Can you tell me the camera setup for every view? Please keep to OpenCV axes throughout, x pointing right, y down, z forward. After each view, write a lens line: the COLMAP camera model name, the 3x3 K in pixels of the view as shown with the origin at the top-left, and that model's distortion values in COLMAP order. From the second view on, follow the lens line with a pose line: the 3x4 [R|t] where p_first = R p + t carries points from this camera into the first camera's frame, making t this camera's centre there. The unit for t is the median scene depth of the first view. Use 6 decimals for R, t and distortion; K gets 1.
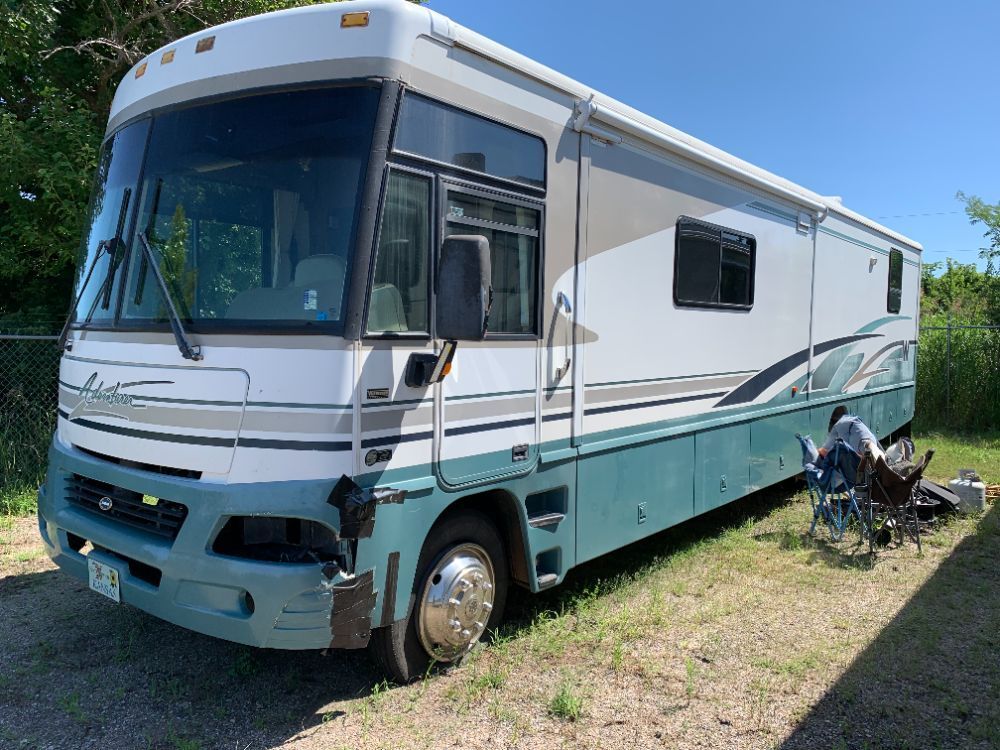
lens RADIAL K [[800.2, 0, 500.0], [0, 800.2, 375.0], [0, 0, 1]] dist [0.001181, -0.000819]
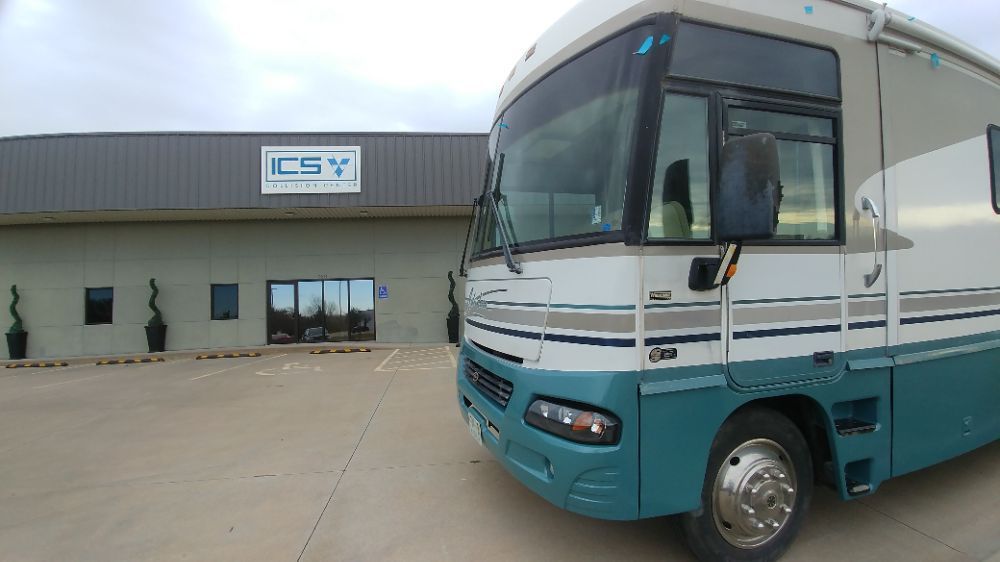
lens RADIAL K [[437.3, 0, 494.3], [0, 437.3, 284.3], [0, 0, 1]] dist [0.000965, -0.026201]
pose [[0.817362, -0.033188, -0.575168, 0.004135], [0.001190, 0.998435, -0.055920, 0.035934], [0.576123, 0.045023, 0.816122, 0.345282]]
